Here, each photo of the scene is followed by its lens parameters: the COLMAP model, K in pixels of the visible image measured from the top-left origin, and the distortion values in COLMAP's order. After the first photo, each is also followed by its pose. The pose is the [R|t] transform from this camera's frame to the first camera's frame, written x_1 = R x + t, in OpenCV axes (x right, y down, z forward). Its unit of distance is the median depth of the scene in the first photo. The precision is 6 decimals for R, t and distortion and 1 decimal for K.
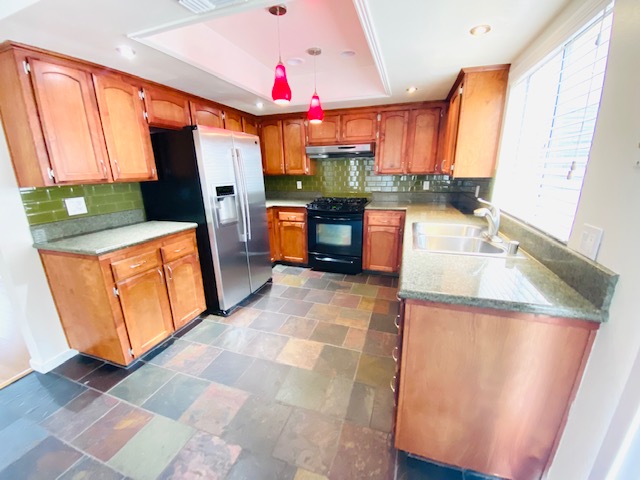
lens RADIAL K [[256.9, 0, 320.0], [0, 256.9, 240.0], [0, 0, 1]] dist [0.016957, -0.018115]
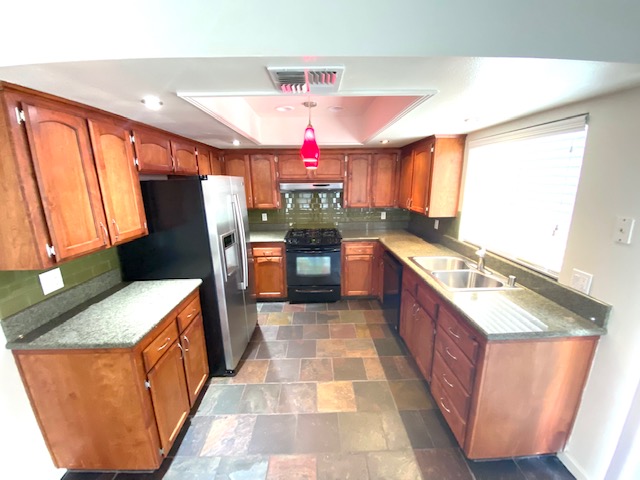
lens RADIAL K [[256.9, 0, 320.0], [0, 256.9, 240.0], [0, 0, 1]] dist [0.016957, -0.018115]
pose [[0.940910, -0.073176, 0.330657, -0.377278], [0.088894, 0.995506, -0.032644, -0.135171], [-0.326783, 0.060108, 0.943186, 0.012197]]
